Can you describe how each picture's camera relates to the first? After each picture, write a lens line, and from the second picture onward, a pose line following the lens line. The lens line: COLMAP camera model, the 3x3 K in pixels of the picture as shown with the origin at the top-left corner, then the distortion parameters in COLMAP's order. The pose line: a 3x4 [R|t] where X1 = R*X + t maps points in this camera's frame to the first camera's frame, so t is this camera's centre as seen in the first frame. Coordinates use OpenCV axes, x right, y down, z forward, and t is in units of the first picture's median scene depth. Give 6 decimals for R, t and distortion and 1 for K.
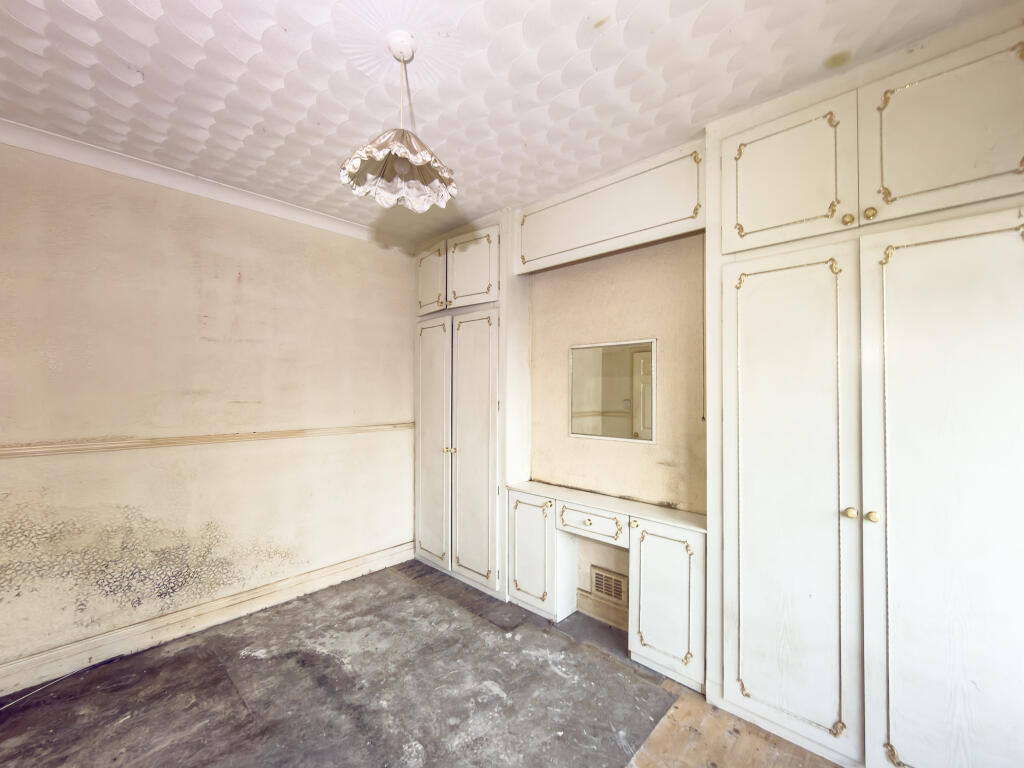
lens RADIAL K [[425.4, 0, 508.0], [0, 425.4, 384.5], [0, 0, 1]] dist [-0.001923, -0.000208]
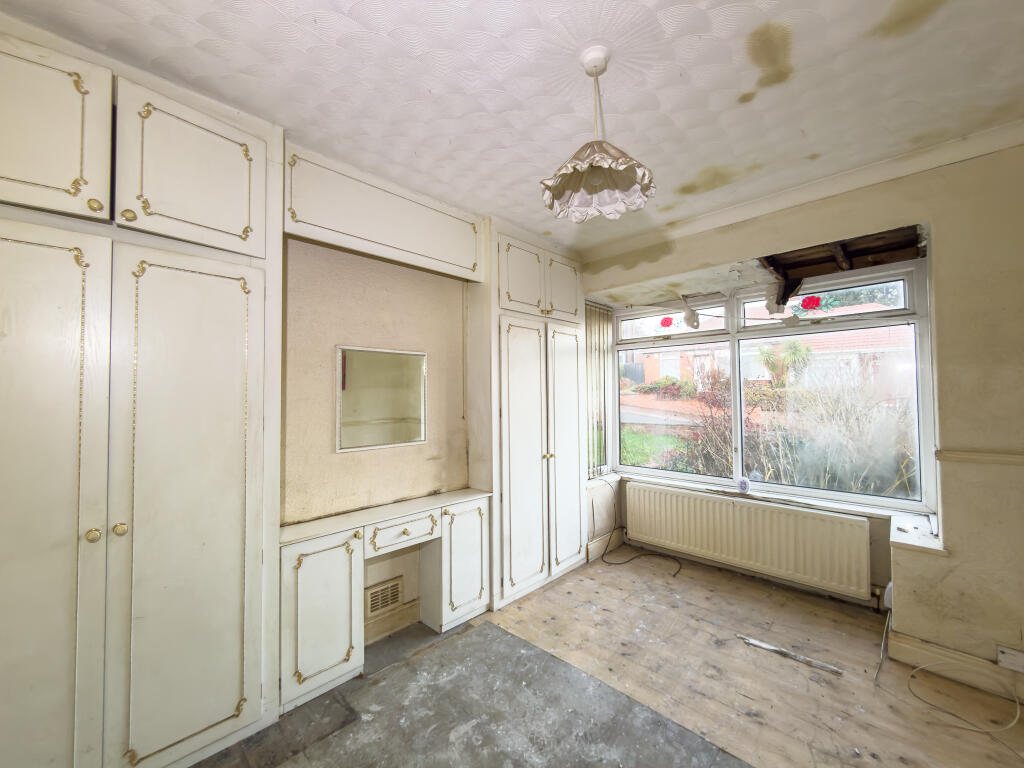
lens RADIAL K [[401.6, 0, 524.8], [0, 401.6, 386.0], [0, 0, 1]] dist [-0.001153, -0.000001]
pose [[0.003367, 0.020610, 0.999782, -0.811317], [-0.008299, 0.999754, -0.020581, 0.003948], [-0.999960, -0.008228, 0.003537, 0.790141]]
